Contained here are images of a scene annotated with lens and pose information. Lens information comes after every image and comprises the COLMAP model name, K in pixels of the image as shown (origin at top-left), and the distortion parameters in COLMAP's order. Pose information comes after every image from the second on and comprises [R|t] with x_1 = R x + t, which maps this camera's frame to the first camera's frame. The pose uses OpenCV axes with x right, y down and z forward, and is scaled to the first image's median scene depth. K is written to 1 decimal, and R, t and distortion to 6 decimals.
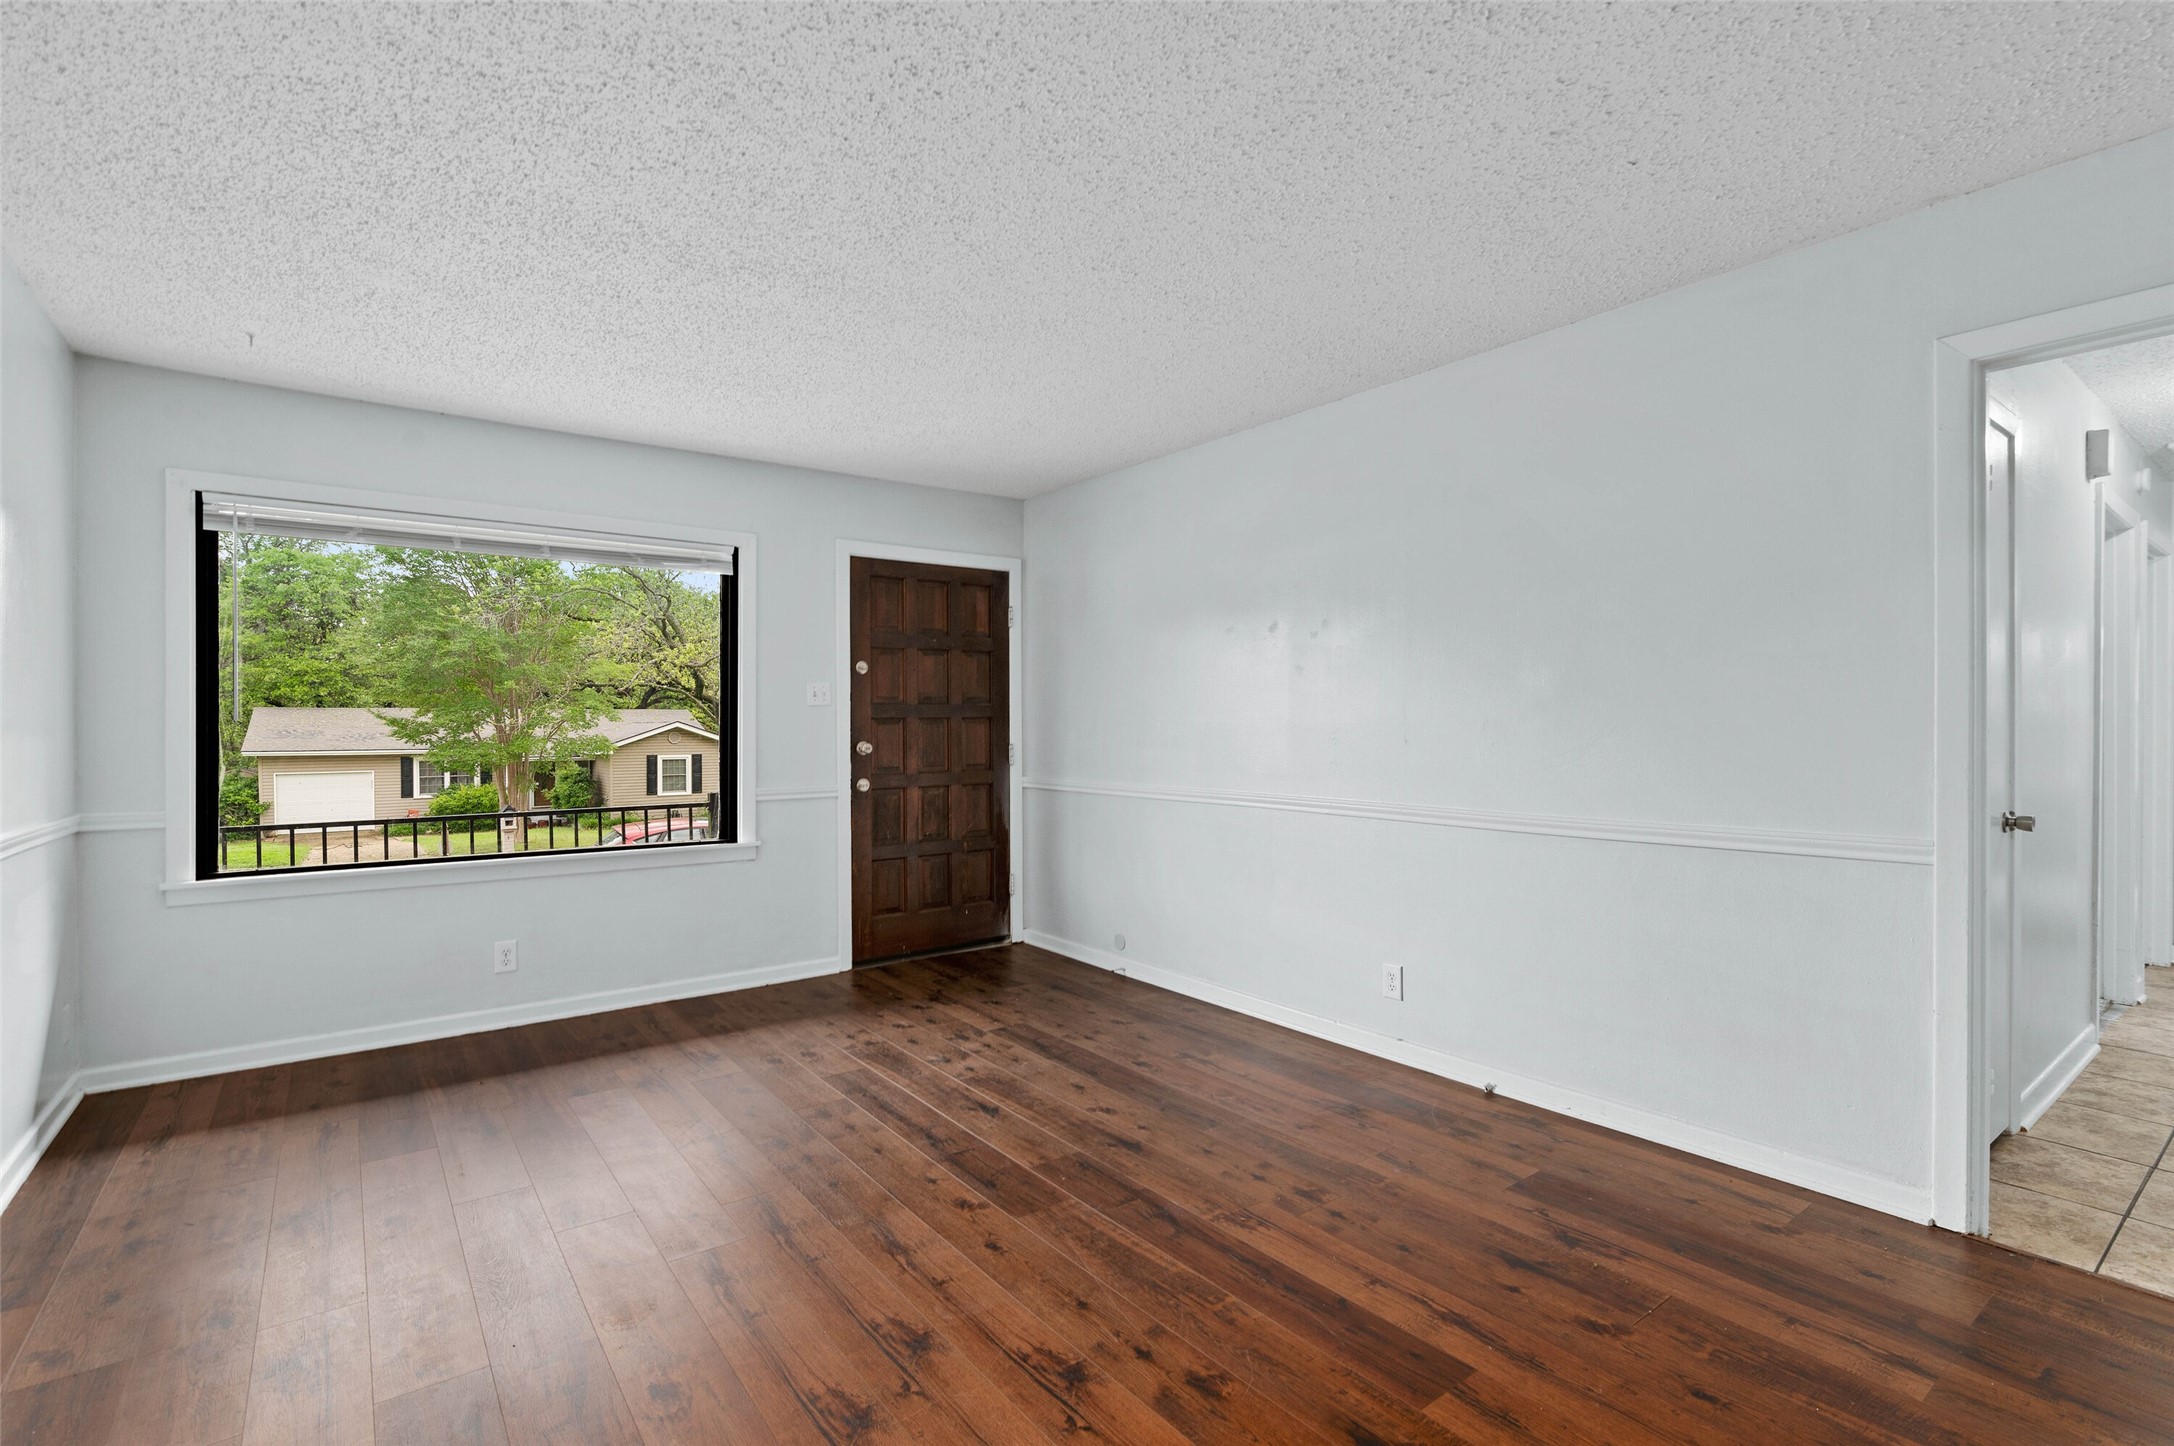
lens RADIAL K [[1007.4, 0, 1077.7], [0, 1007.4, 722.3], [0, 0, 1]] dist [-0.008585, 0.001101]
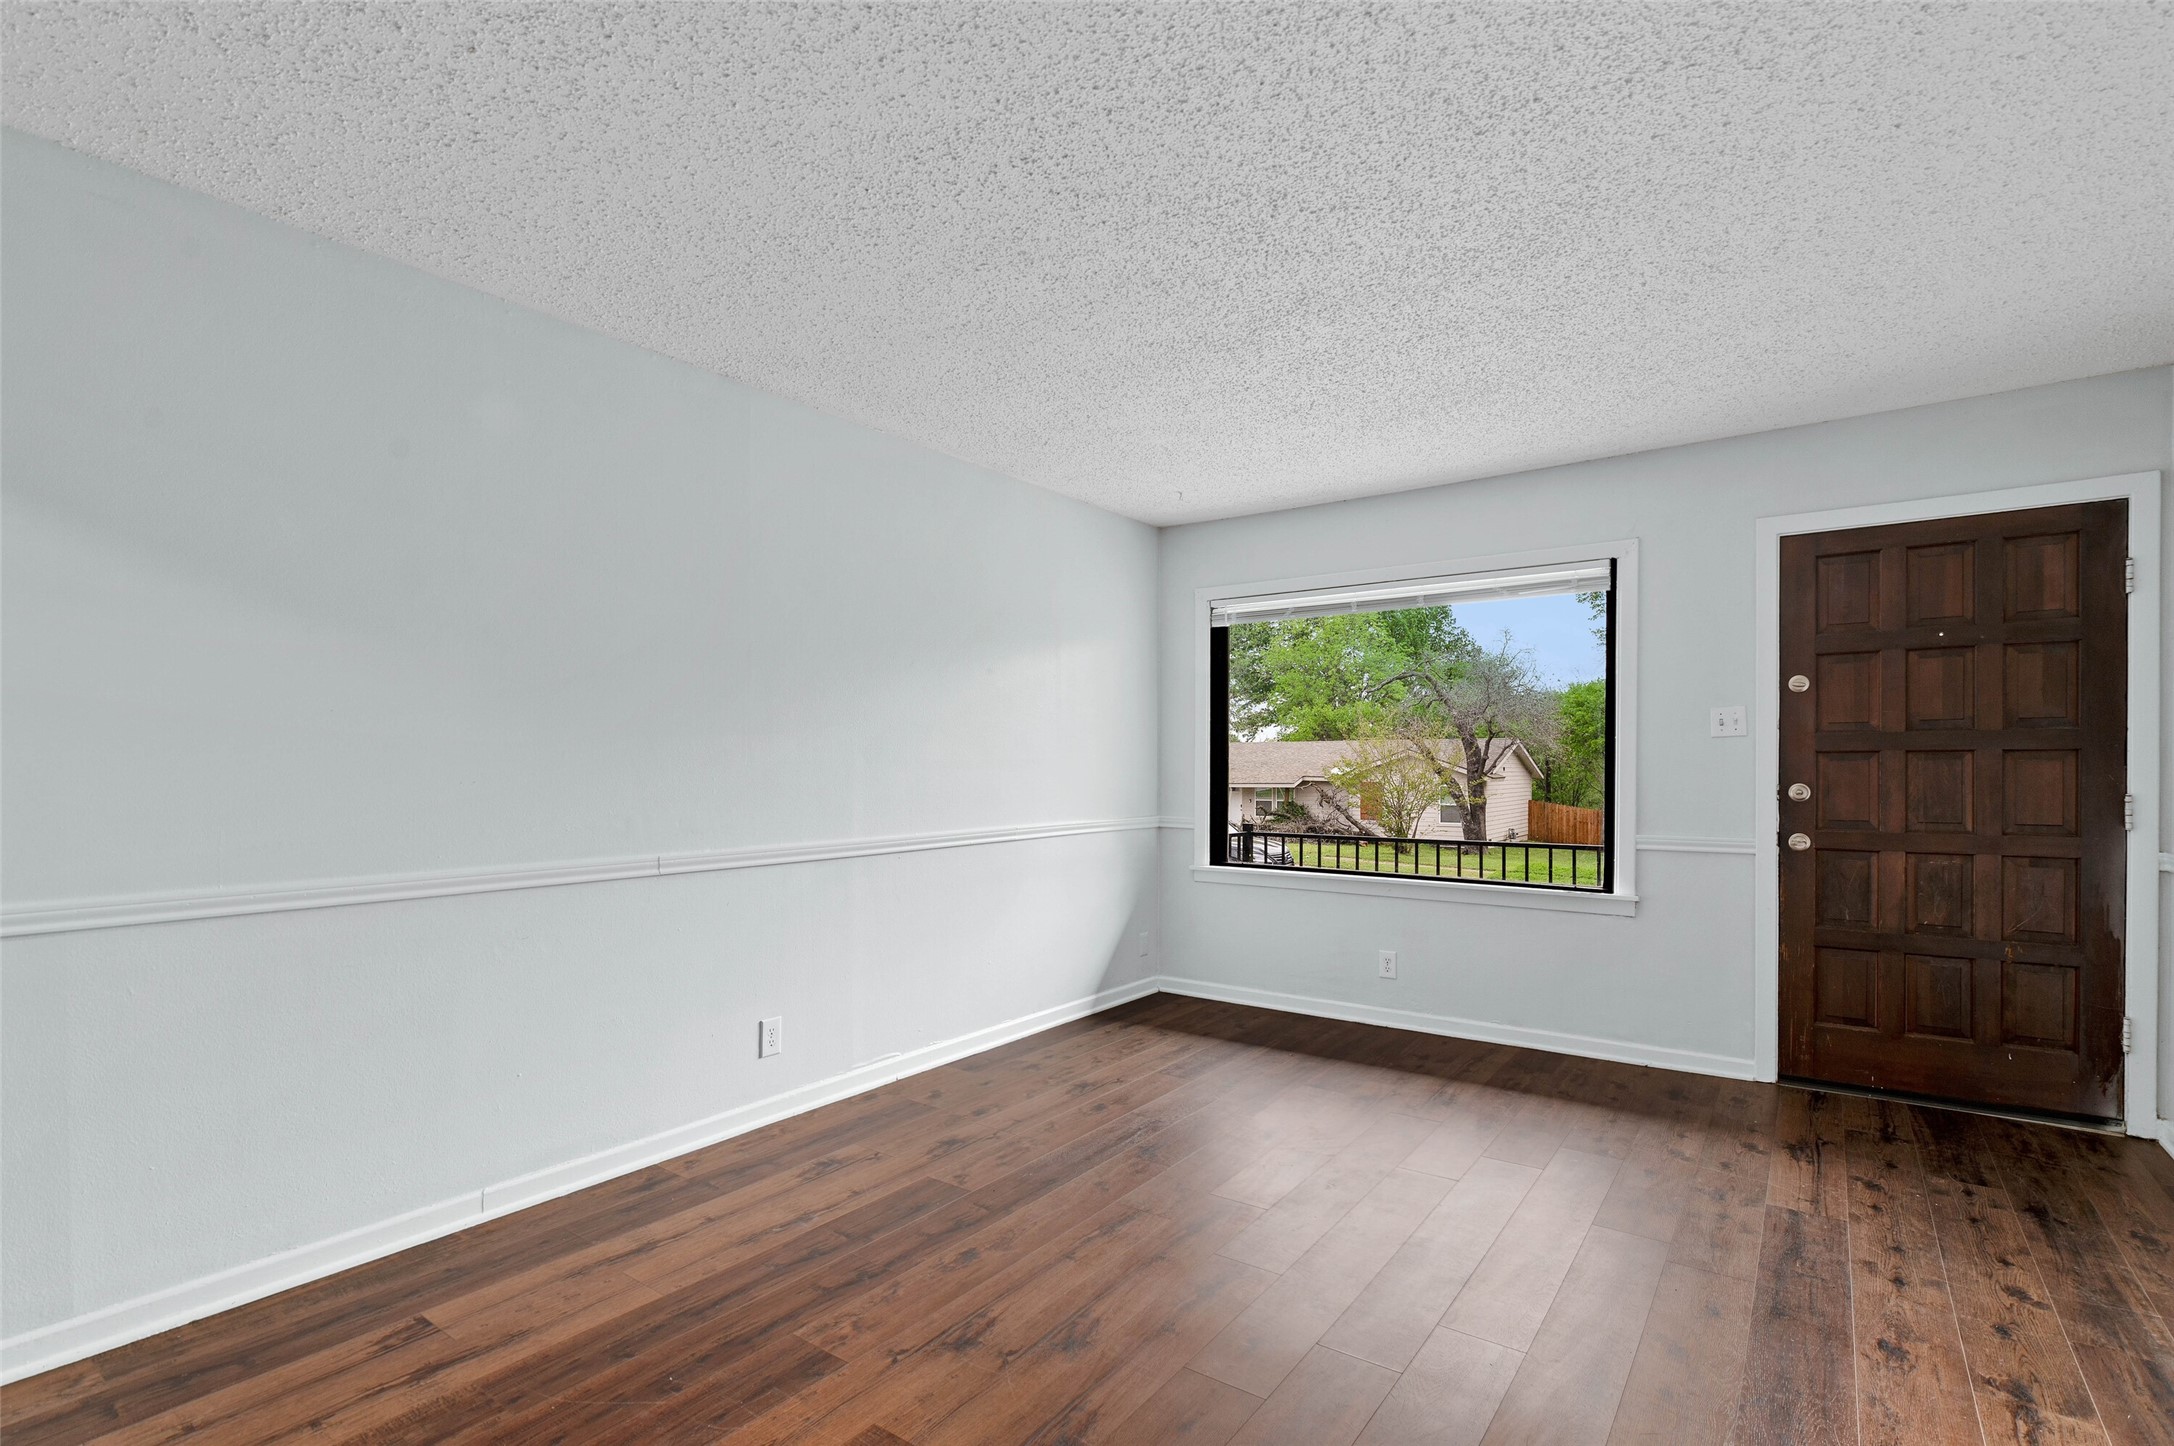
lens RADIAL K [[1007.4, 0, 1075.6], [0, 1007.4, 767.4], [0, 0, 1]] dist [-0.008585, 0.001101]
pose [[0.291471, 0.011527, -0.956510, 0.351286], [0.003523, 0.999908, 0.013124, -0.004439], [0.956573, -0.007195, 0.291403, 0.283289]]
